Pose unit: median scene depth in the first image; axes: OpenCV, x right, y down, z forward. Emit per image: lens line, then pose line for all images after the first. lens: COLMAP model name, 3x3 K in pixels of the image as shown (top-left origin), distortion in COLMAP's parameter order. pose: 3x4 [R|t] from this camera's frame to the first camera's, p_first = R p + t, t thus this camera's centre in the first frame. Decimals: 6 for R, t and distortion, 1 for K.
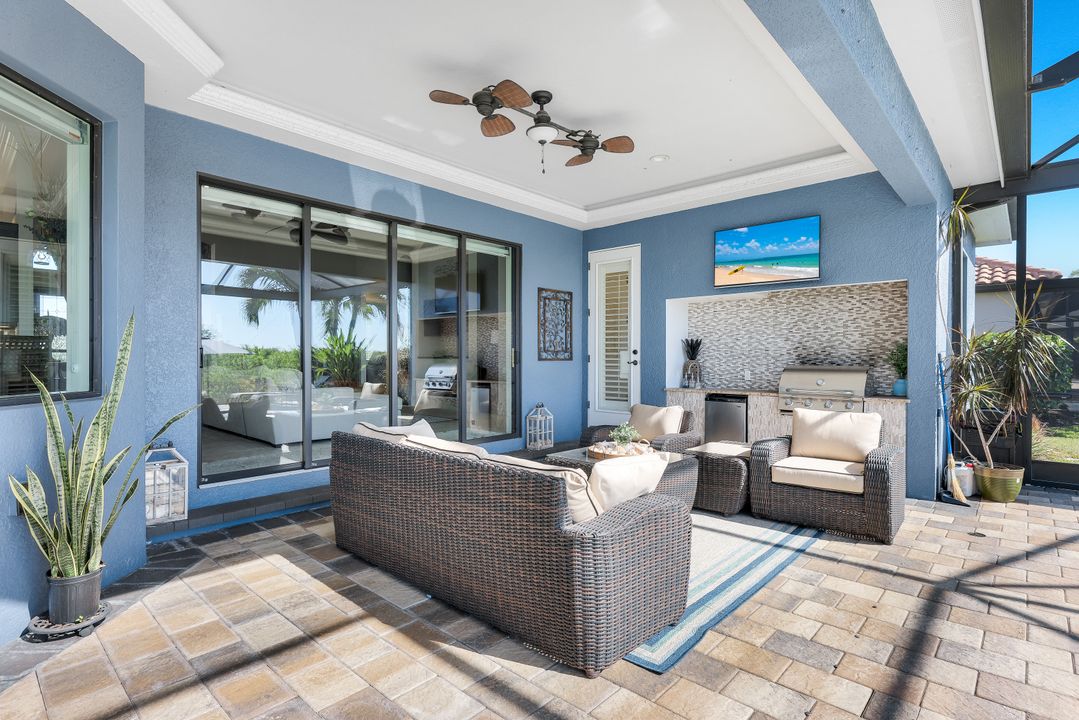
lens RADIAL K [[440.6, 0, 542.9], [0, 440.6, 351.5], [0, 0, 1]] dist [-0.000030, 0.000068]
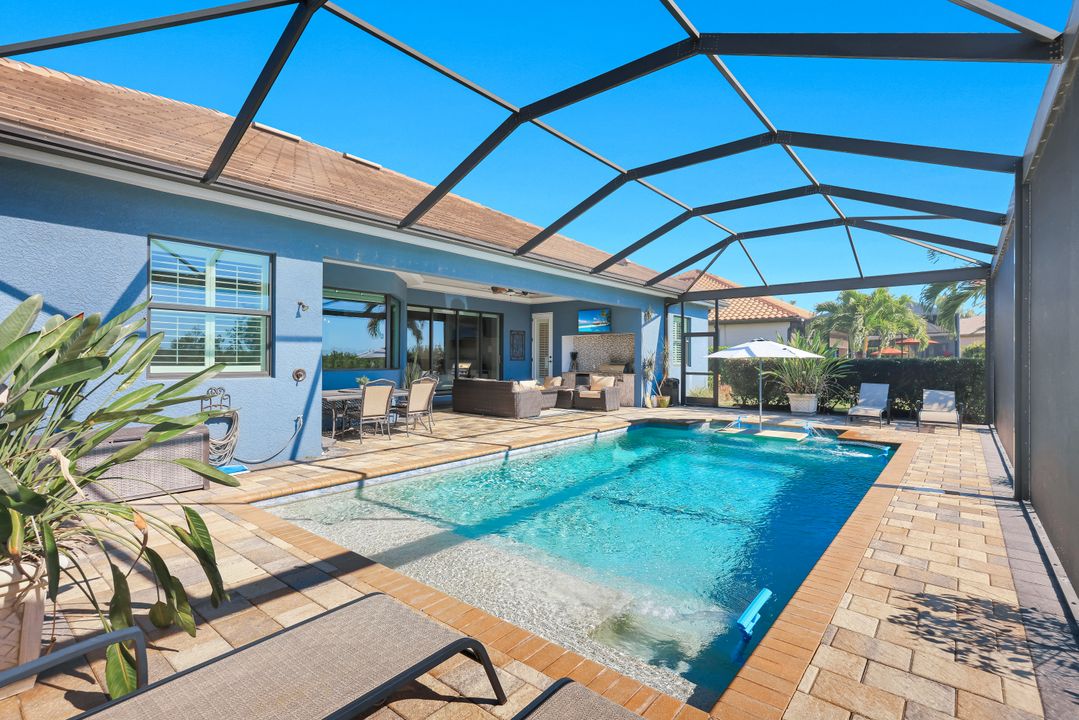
lens RADIAL K [[476.9, 0, 544.0], [0, 476.9, 355.5], [0, 0, 1]] dist [-0.000220, -0.000049]
pose [[0.998923, 0.004320, 0.046197, 0.054825], [-0.004958, 0.999894, 0.013699, -0.044604], [-0.046133, -0.013913, 0.998838, -1.682183]]
